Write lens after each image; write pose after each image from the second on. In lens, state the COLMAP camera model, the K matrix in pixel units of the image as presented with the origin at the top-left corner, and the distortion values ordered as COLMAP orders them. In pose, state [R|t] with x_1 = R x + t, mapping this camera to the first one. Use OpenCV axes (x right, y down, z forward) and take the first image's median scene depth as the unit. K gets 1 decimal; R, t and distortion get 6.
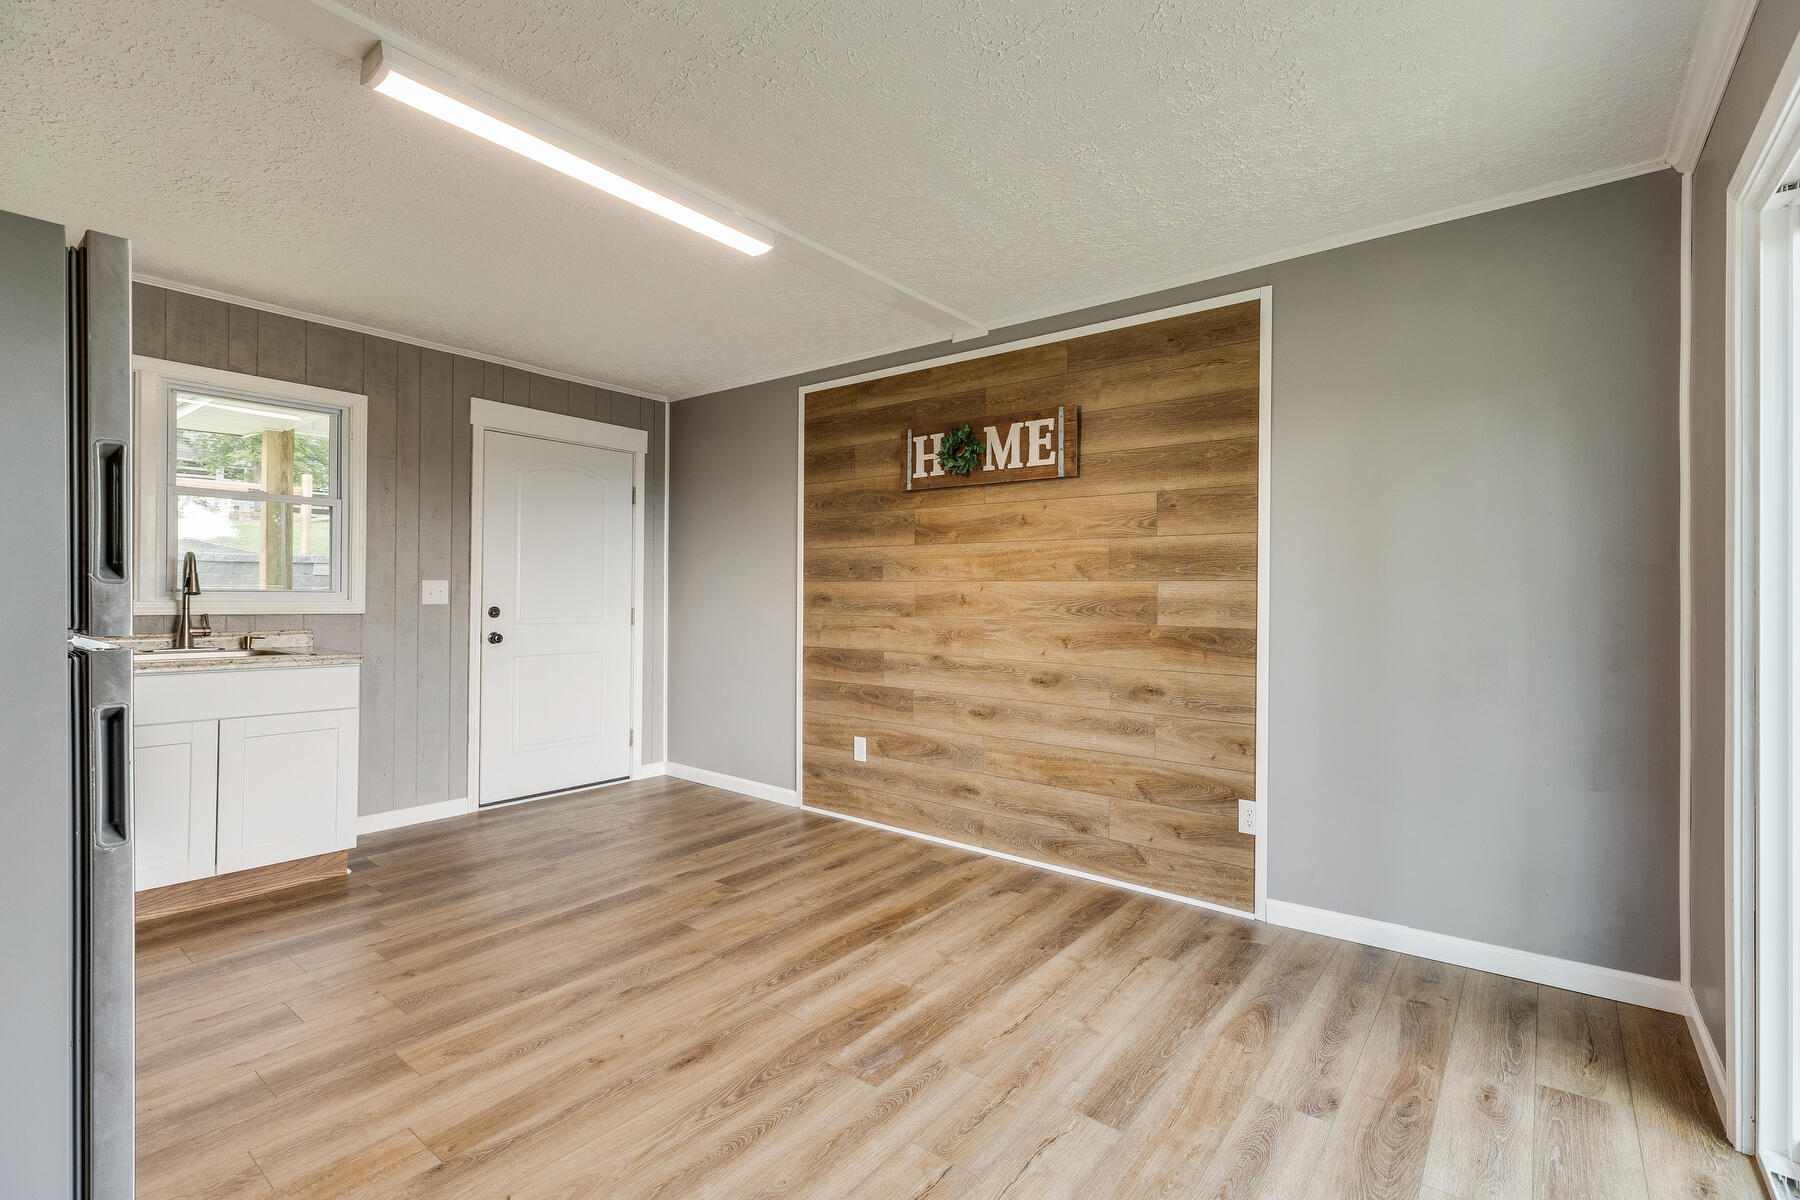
lens RADIAL K [[811.1, 0, 902.6], [0, 811.1, 590.8], [0, 0, 1]] dist [0.002169, -0.000203]
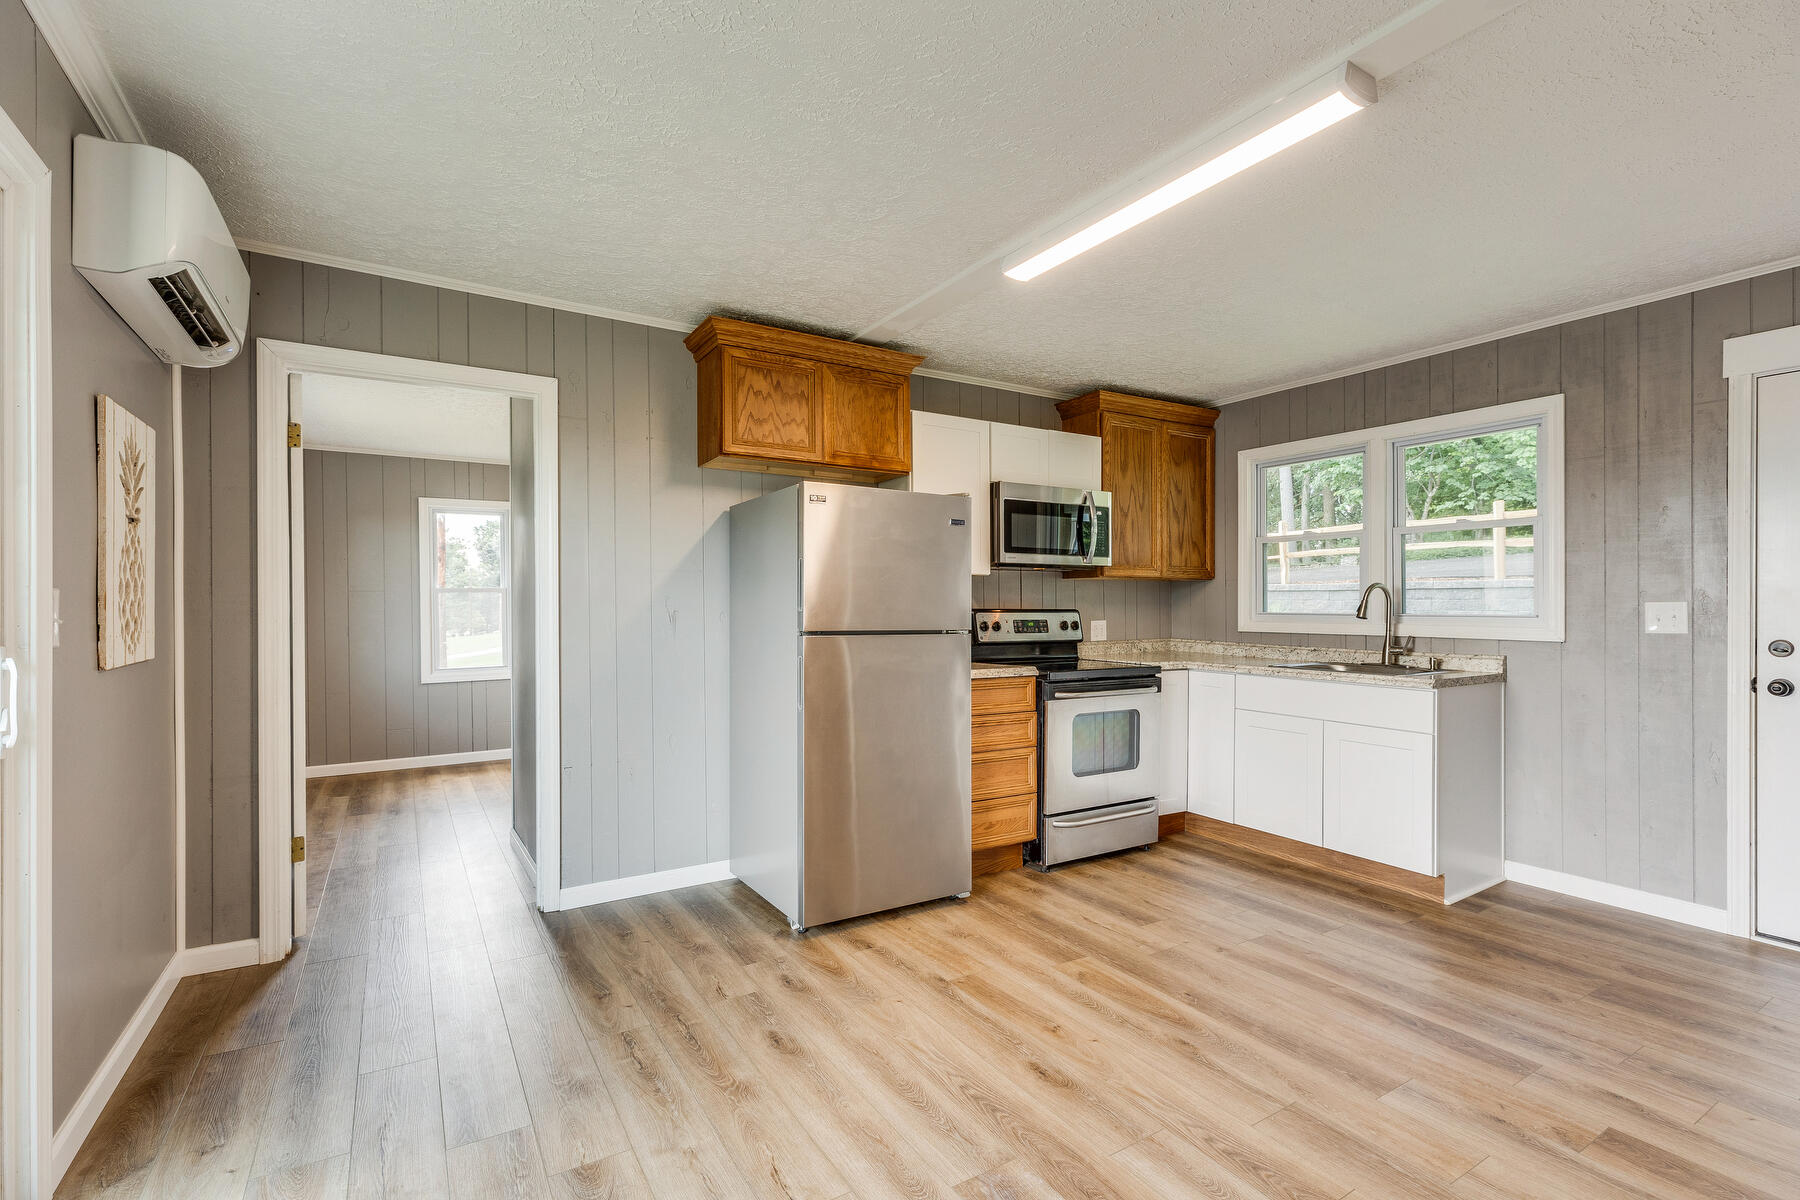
lens RADIAL K [[811.1, 0, 902.8], [0, 811.1, 607.9], [0, 0, 1]] dist [0.002169, -0.000203]
pose [[-0.335097, -0.011153, -0.942118, 0.608042], [-0.002279, 0.999937, -0.011027, 0.004268], [0.942181, -0.001548, -0.335101, 0.937066]]
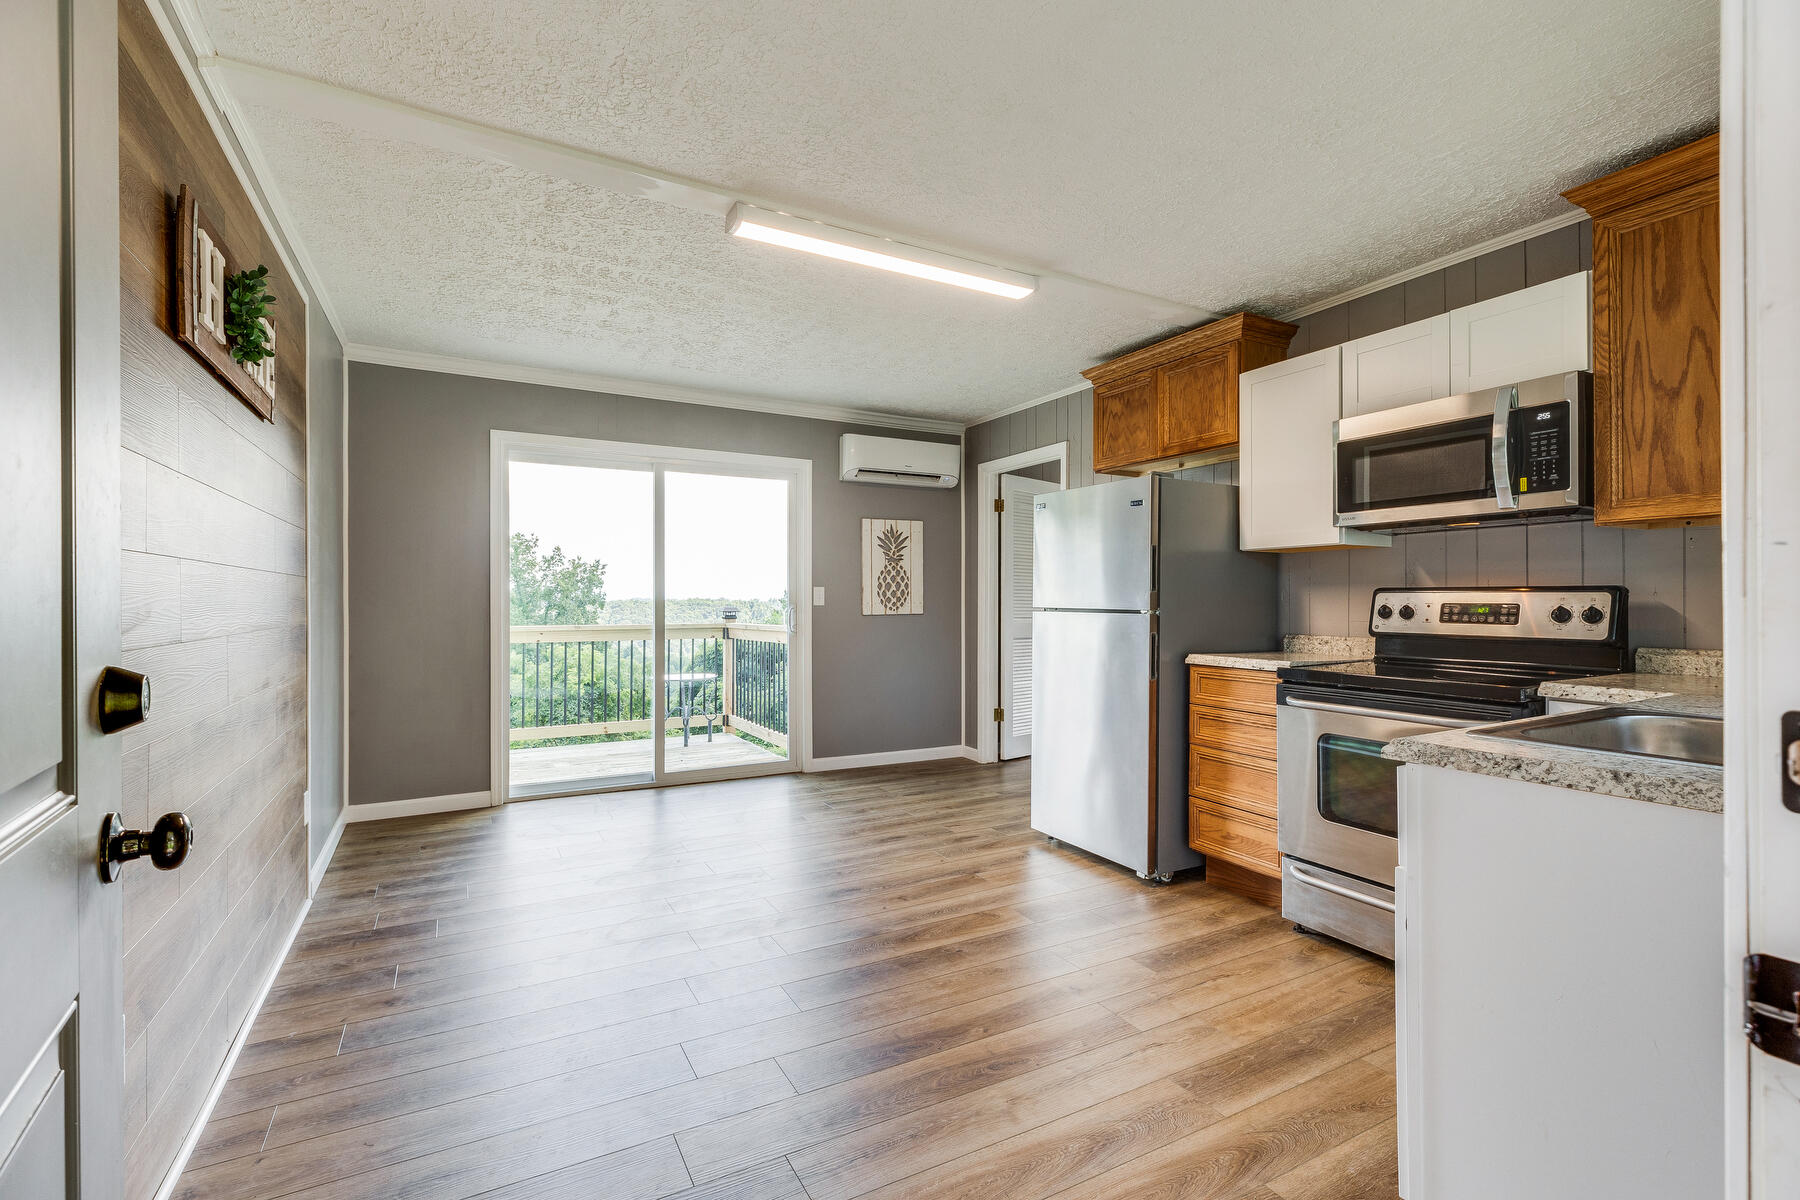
lens RADIAL K [[811.1, 0, 902.2], [0, 811.1, 603.9], [0, 0, 1]] dist [0.002169, -0.000203]
pose [[-0.923005, -0.010718, 0.384637, -0.762768], [-0.008903, 0.999939, 0.006498, 0.010033], [-0.384684, 0.002574, -0.923045, 1.916139]]
